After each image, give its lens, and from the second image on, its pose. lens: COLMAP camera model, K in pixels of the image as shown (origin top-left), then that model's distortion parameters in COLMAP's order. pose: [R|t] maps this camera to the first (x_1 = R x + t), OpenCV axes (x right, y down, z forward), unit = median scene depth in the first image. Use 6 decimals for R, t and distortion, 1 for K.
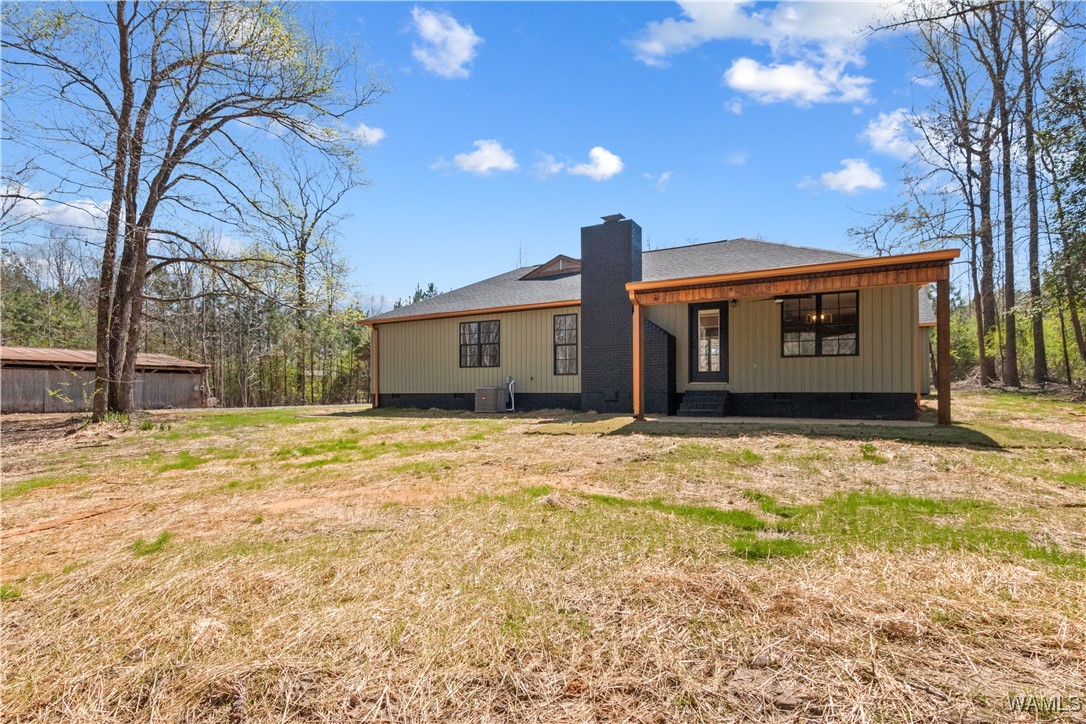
lens RADIAL K [[496.9, 0, 541.6], [0, 496.9, 384.2], [0, 0, 1]] dist [0.000494, 0.000101]
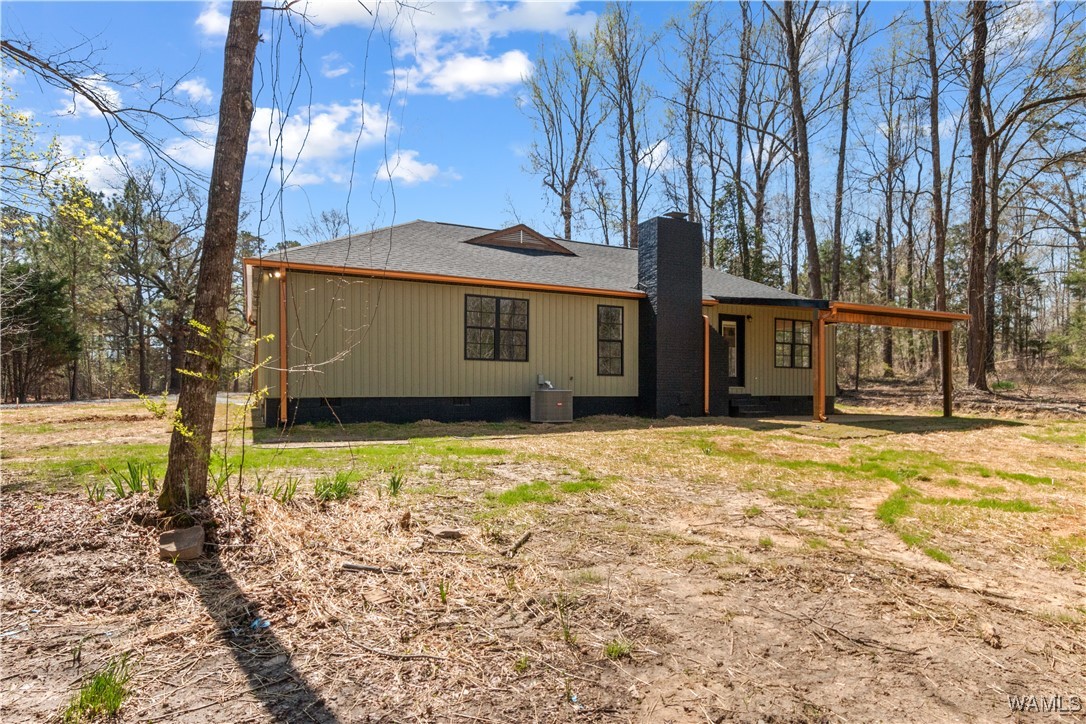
lens RADIAL K [[592.2, 0, 543.0], [0, 592.2, 362.0], [0, 0, 1]] dist [0.003380, 0.000853]
pose [[0.602184, 0.041470, 0.797280, -0.850843], [-0.020627, 0.999125, -0.036389, -0.001816], [-0.798091, 0.005468, 0.602512, 0.472306]]
